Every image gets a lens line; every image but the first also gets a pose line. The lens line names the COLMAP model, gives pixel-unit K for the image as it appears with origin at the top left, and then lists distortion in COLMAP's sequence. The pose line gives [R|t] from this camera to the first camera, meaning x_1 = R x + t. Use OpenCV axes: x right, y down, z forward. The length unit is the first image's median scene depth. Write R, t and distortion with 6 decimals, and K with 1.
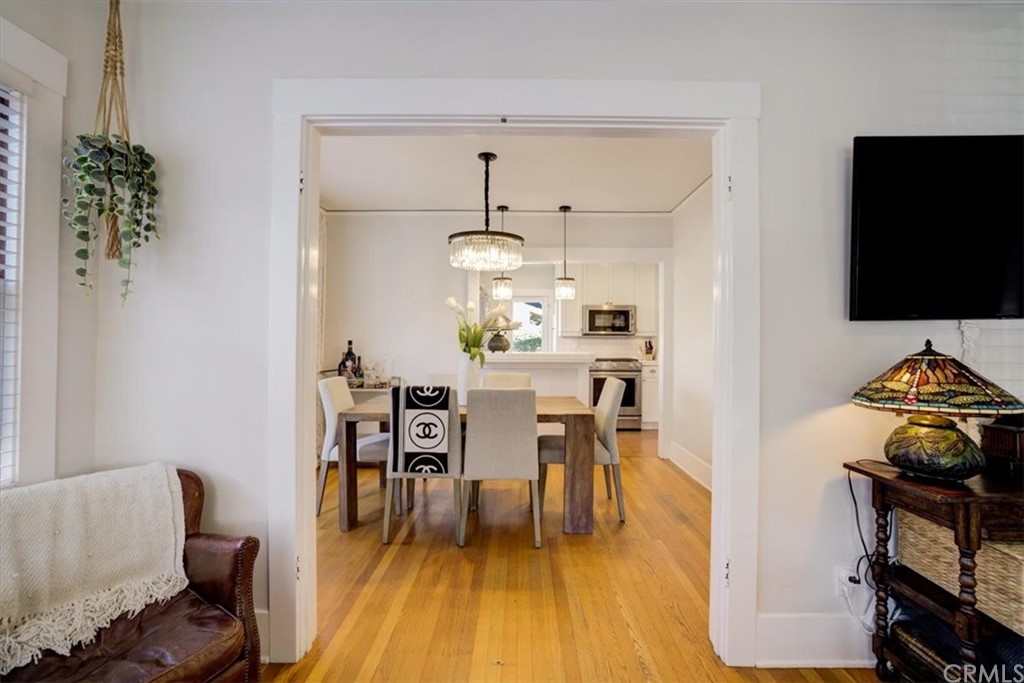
lens RADIAL K [[441.8, 0, 523.3], [0, 441.8, 334.3], [0, 0, 1]] dist [-0.043462, 0.017449]
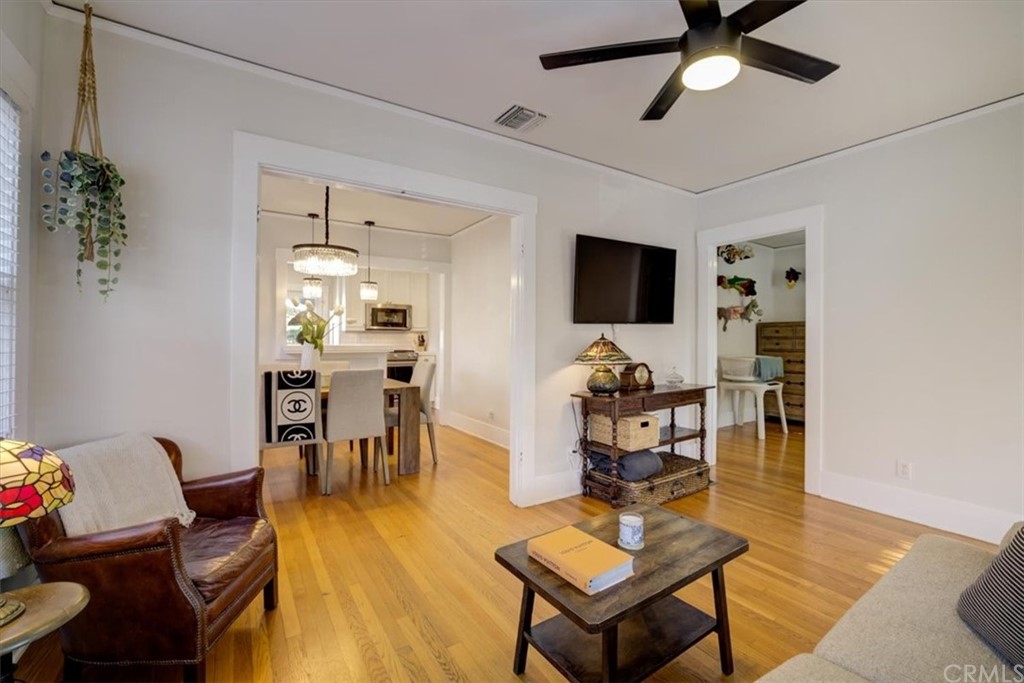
lens RADIAL K [[442.8, 0, 524.5], [0, 442.8, 332.1], [0, 0, 1]] dist [-0.000700, 0.000249]
pose [[0.828847, 0.004820, 0.559455, -0.389608], [-0.007601, 0.999968, 0.002645, 0.003246], [-0.559424, -0.006445, 0.828857, -0.386616]]
